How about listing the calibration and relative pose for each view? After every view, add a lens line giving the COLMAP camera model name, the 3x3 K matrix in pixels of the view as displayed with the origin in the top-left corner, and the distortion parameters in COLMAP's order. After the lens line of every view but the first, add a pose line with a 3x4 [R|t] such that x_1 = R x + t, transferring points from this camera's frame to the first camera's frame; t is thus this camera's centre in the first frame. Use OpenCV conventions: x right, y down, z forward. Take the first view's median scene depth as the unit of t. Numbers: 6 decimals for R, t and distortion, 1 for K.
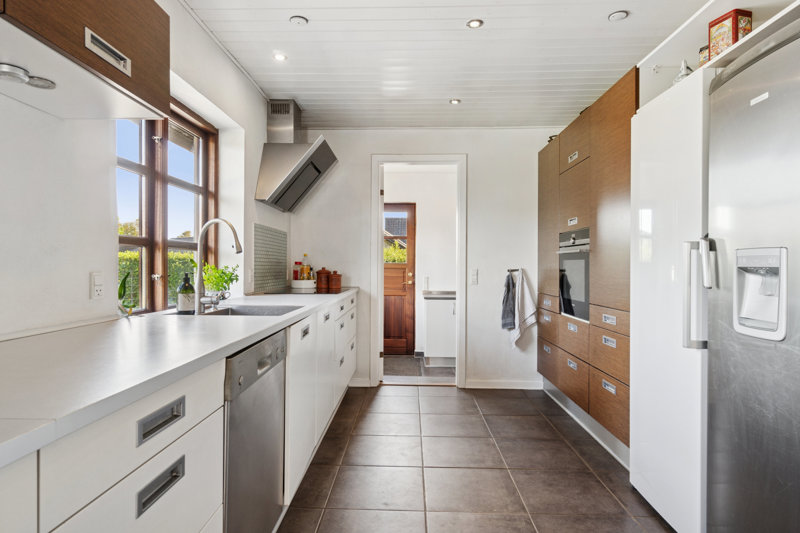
lens RADIAL K [[459.8, 0, 398.4], [0, 459.8, 266.5], [0, 0, 1]] dist [-0.000498, -0.000035]
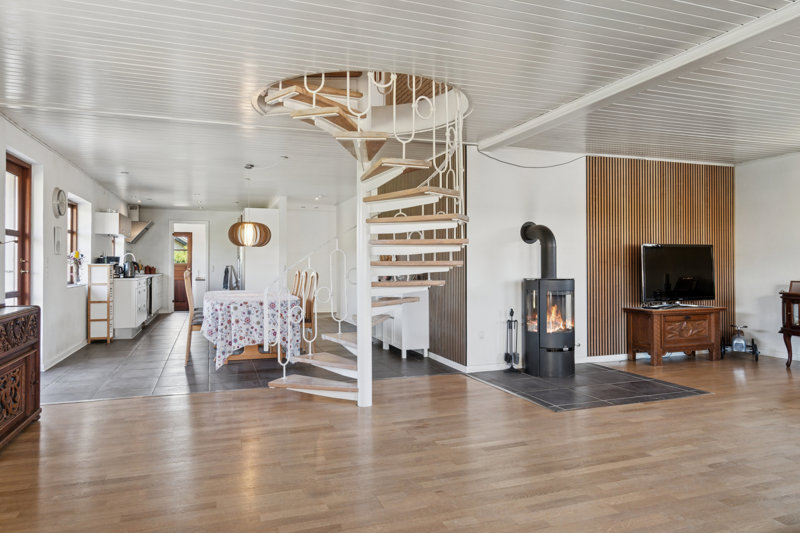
lens RADIAL K [[522.8, 0, 397.3], [0, 522.8, 260.3], [0, 0, 1]] dist [-0.004553, 0.000283]
pose [[0.932879, 0.000188, 0.360189, 0.078300], [0.002788, 0.999966, -0.007743, 0.000690], [-0.360179, 0.008228, 0.932847, -2.098235]]
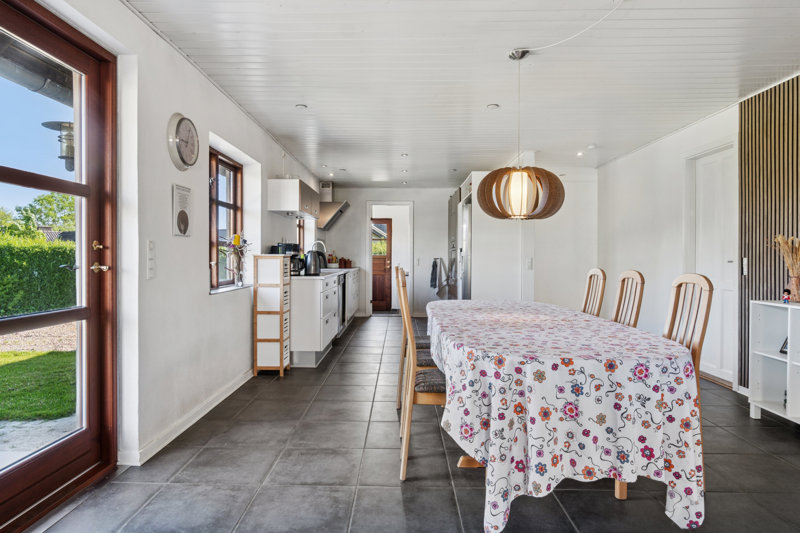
lens RADIAL K [[511.2, 0, 402.0], [0, 511.2, 263.9], [0, 0, 1]] dist [0.001073, 0.000179]
pose [[0.999649, 0.000404, 0.026501, 0.038430], [-0.000736, 0.999922, 0.012506, 0.003036], [-0.026494, -0.012521, 0.999571, -1.240433]]
